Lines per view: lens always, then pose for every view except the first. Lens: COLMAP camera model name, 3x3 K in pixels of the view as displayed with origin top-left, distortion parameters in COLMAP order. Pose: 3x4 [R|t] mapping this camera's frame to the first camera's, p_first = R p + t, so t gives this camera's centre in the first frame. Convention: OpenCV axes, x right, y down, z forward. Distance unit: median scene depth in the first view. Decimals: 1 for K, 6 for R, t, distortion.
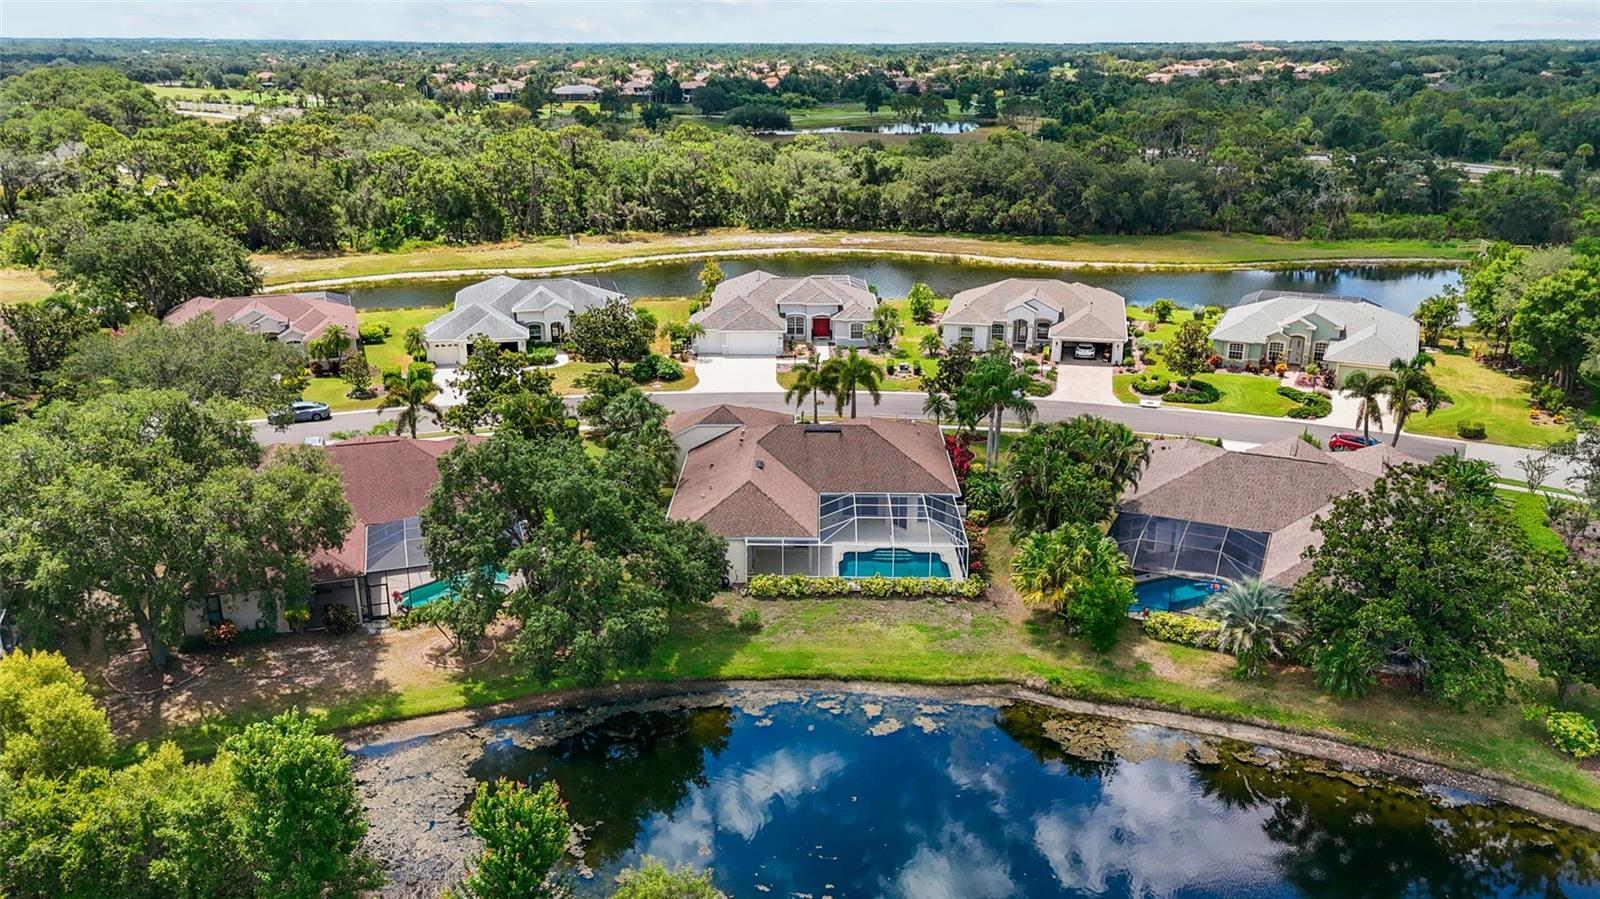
lens RADIAL K [[1183.8, 0, 800.0], [0, 1183.8, 449.5], [0, 0, 1]] dist [0.066179, -0.064568]
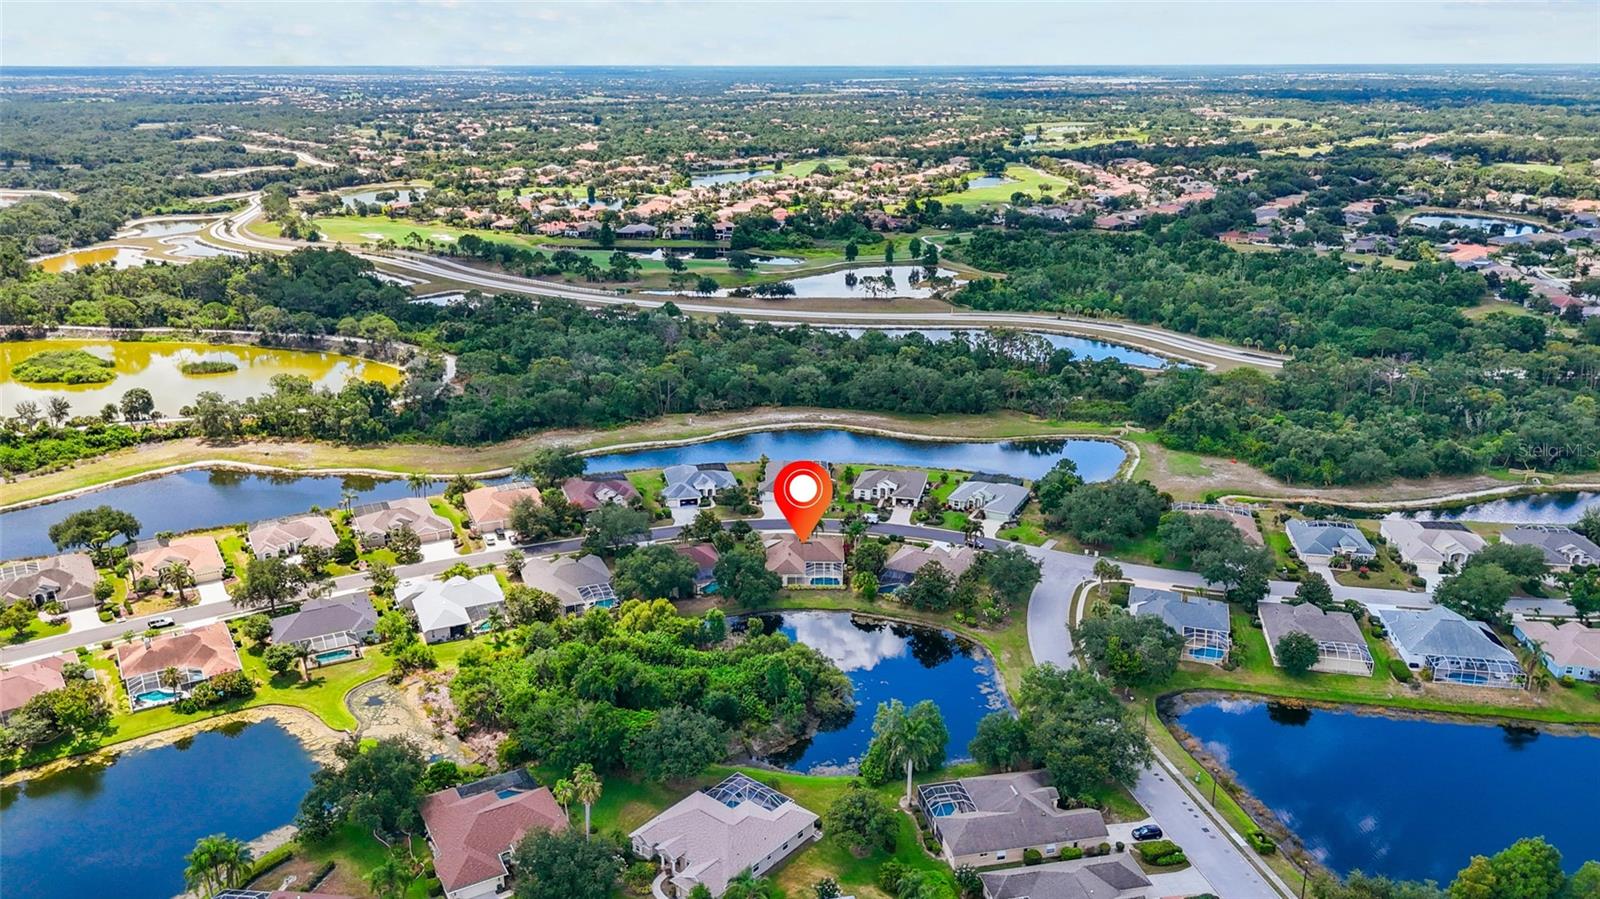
lens RADIAL K [[1006.9, 0, 800.0], [0, 1006.9, 449.5], [0, 0, 1]] dist [0.111592, -0.109112]
pose [[0.999999, 0.001423, -0.000366, -0.000277], [-0.001431, 0.999681, -0.025231, -0.152396], [0.000330, 0.025232, 0.999682, -1.401070]]
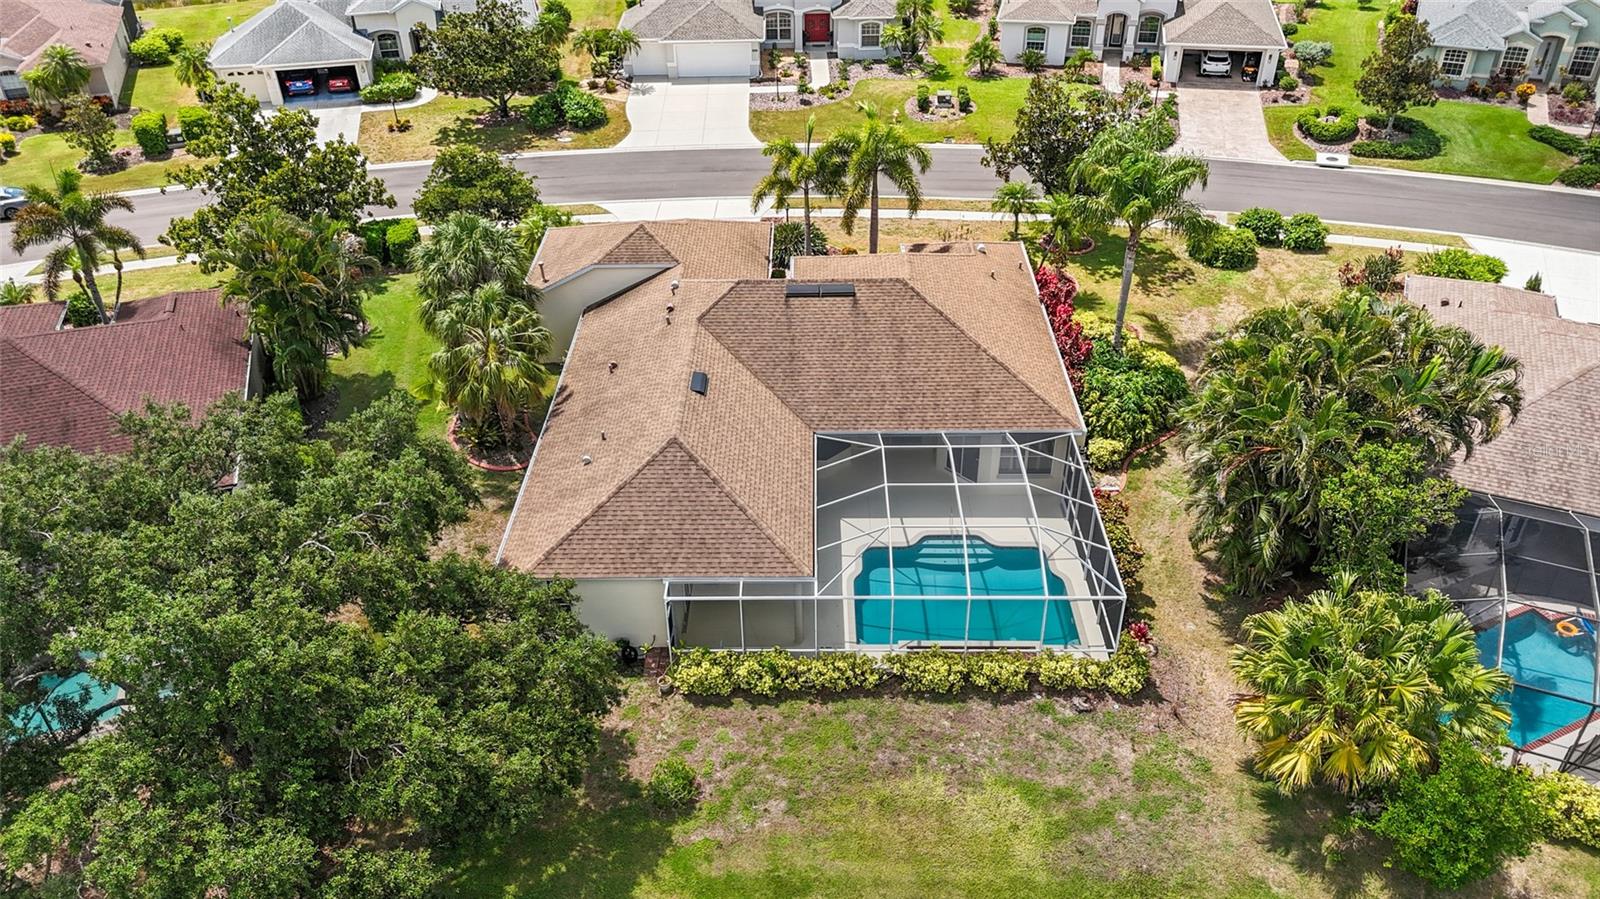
lens RADIAL K [[1195.1, 0, 803.9], [0, 1195.1, 449.4], [0, 0, 1]] dist [0.021852, -0.000951]
pose [[0.999838, -0.018004, -0.000582, 0.007559], [0.017501, 0.963226, 0.268123, -0.063274], [-0.004266, -0.268090, 0.963385, 0.319783]]
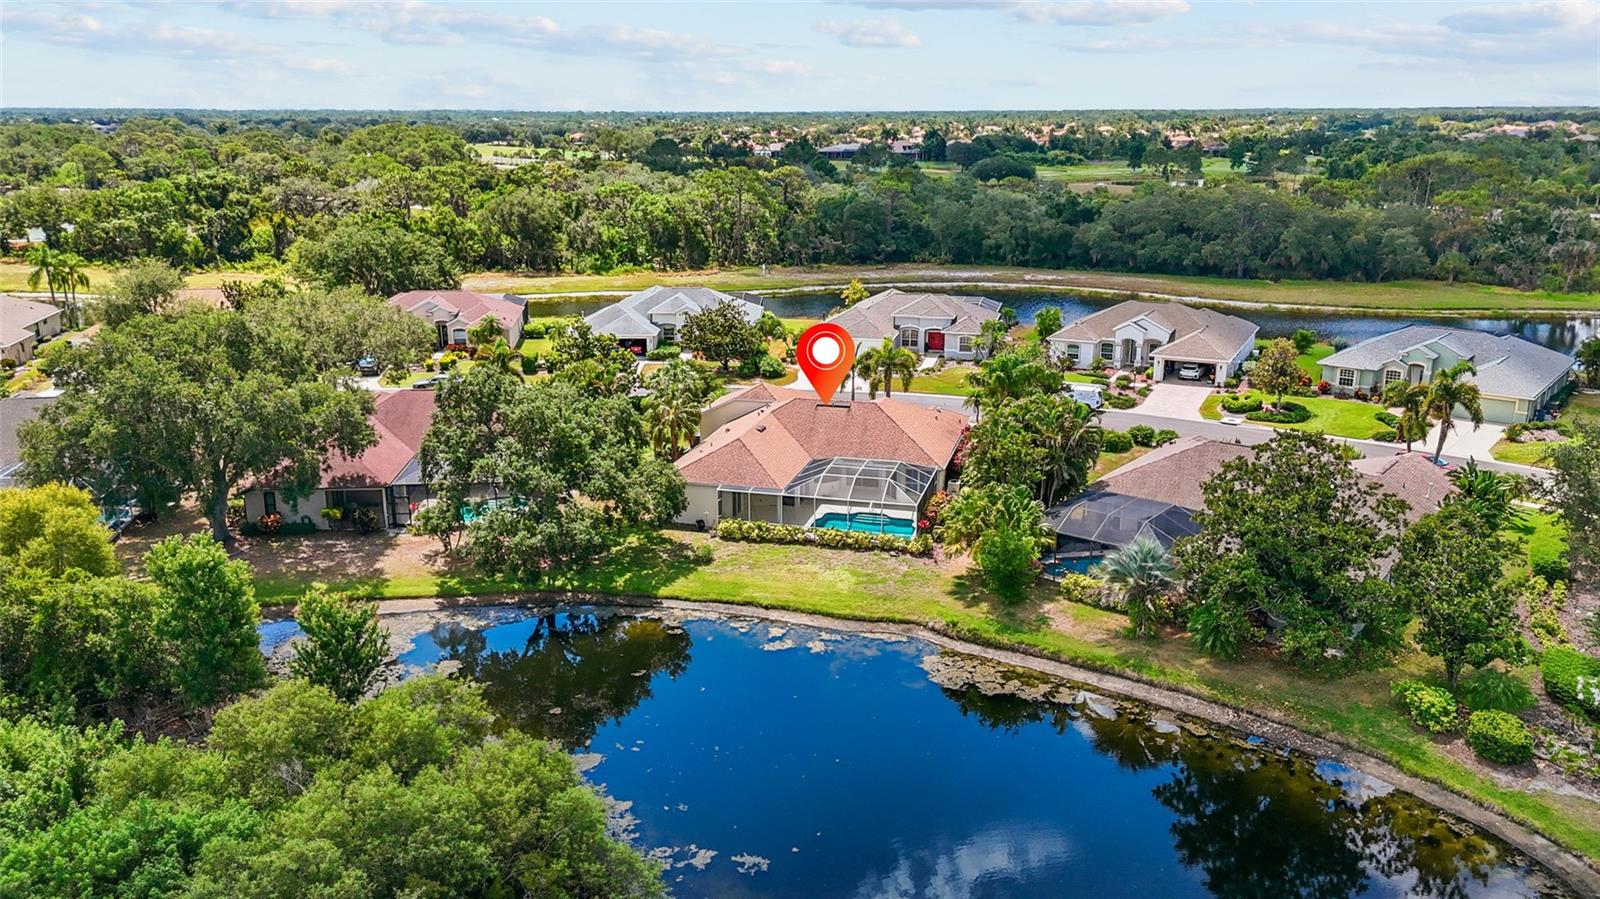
lens RADIAL K [[1183.8, 0, 800.0], [0, 1183.8, 449.5], [0, 0, 1]] dist [0.066179, -0.064568]
pose [[0.973068, 0.062560, -0.221867, 0.158562], [-0.073319, 0.996483, -0.040583, 0.048027], [0.218548, 0.055757, 0.974232, -0.032427]]
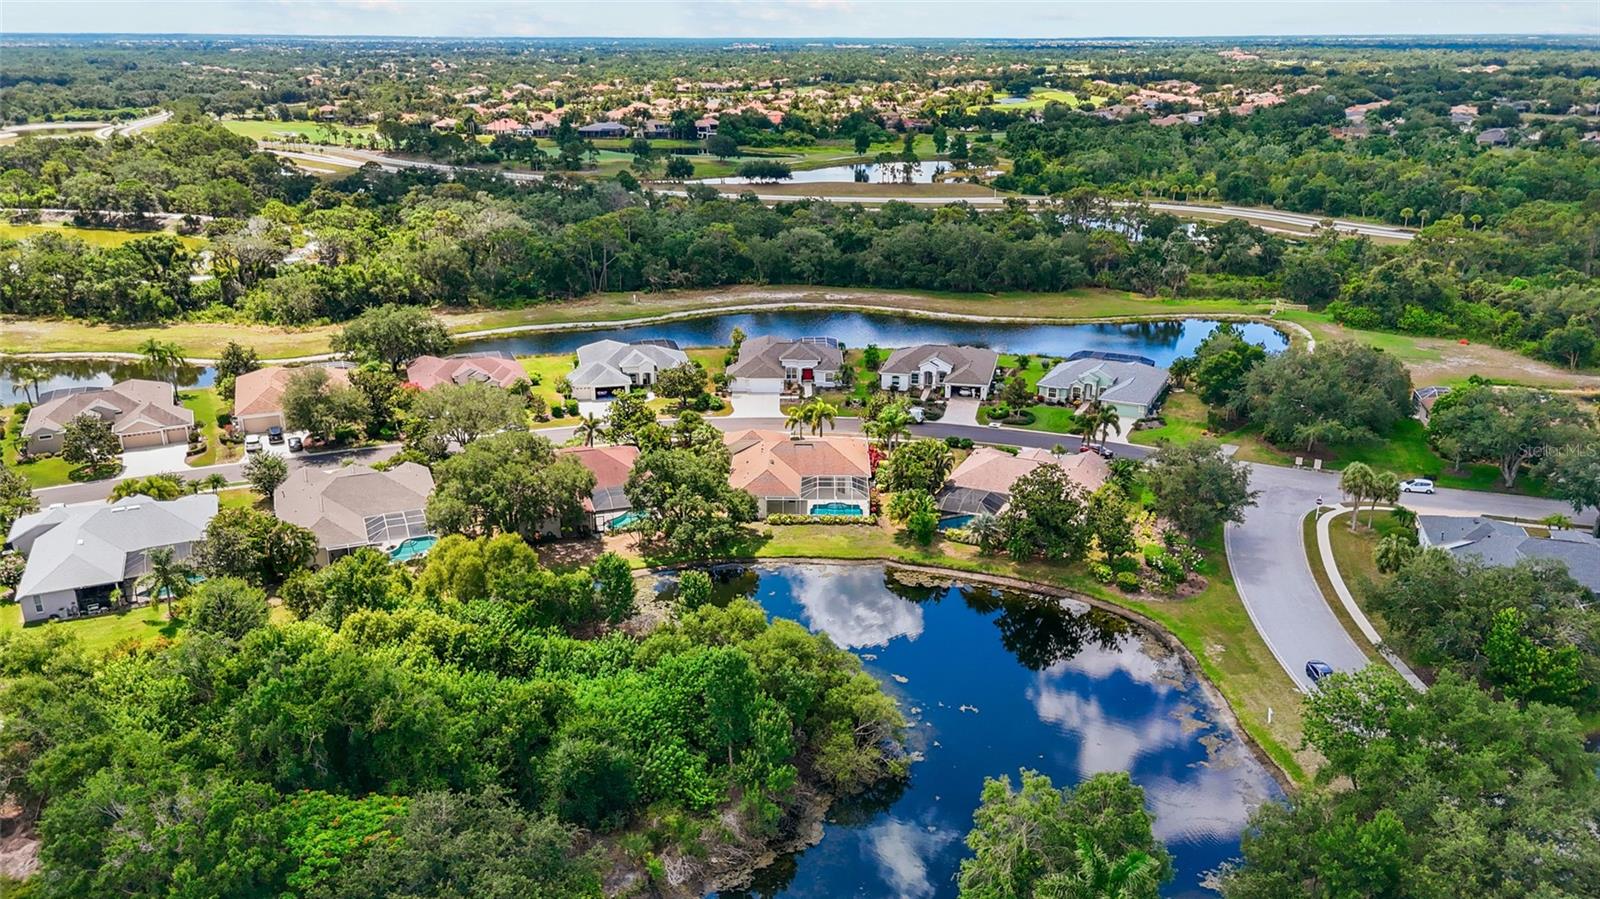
lens RADIAL K [[1100.5, 0, 795.9], [0, 1100.5, 445.9], [0, 0, 1]] dist [0.078342, -0.046574]
pose [[0.999989, 0.000922, -0.004531, 0.010549], [-0.000894, 0.999981, 0.006087, -0.016890], [0.004537, -0.006083, 0.999971, -0.578291]]
